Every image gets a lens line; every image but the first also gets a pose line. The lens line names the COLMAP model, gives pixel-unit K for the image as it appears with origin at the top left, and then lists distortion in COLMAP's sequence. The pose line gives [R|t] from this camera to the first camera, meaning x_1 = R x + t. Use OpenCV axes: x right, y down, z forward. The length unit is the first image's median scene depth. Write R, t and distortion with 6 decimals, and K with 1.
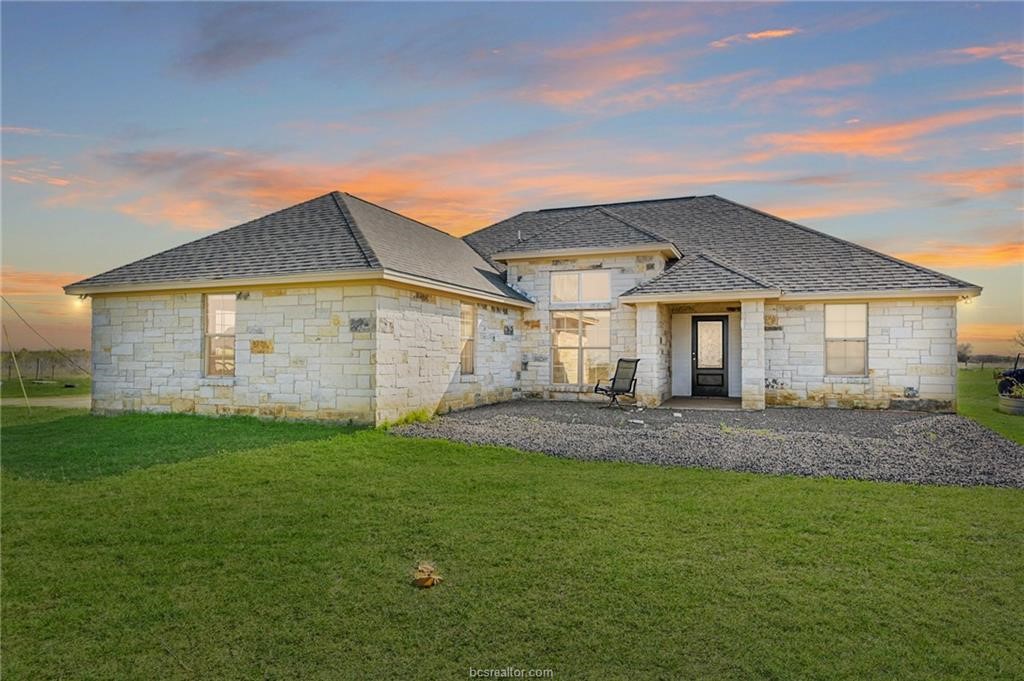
lens RADIAL K [[619.6, 0, 512.4], [0, 619.6, 344.1], [0, 0, 1]] dist [-0.003782, -0.000699]
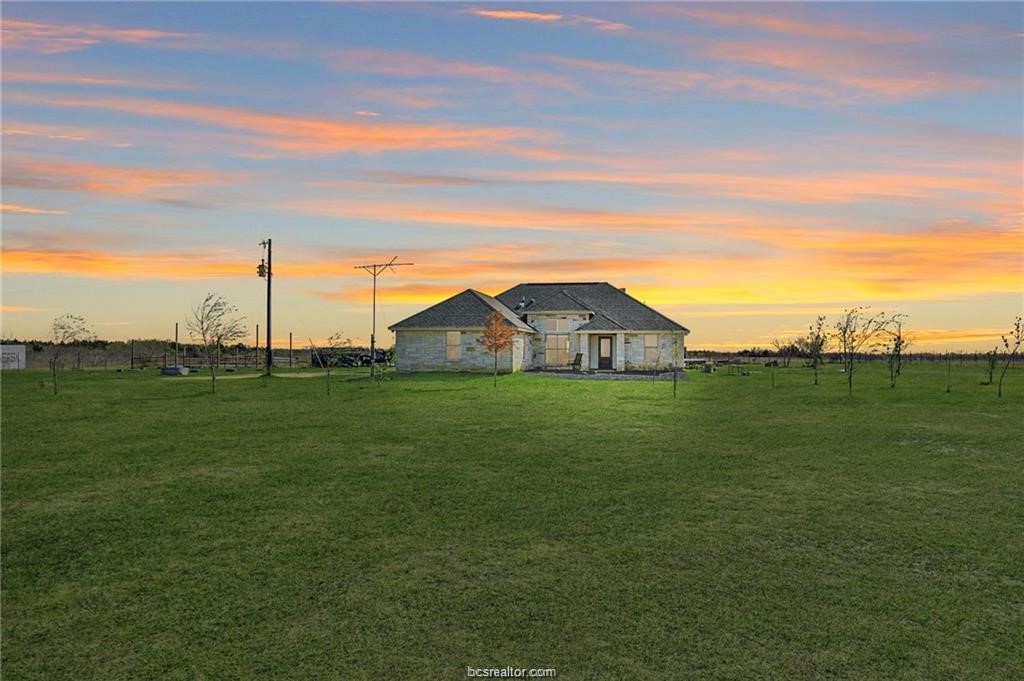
lens RADIAL K [[707.7, 0, 511.8], [0, 707.7, 341.3], [0, 0, 1]] dist [0.001489, 0.000048]
pose [[0.981907, 0.007461, 0.189215, -0.690667], [-0.008204, 0.999961, 0.003141, -0.038616], [-0.189185, -0.004637, 0.981931, -2.019127]]
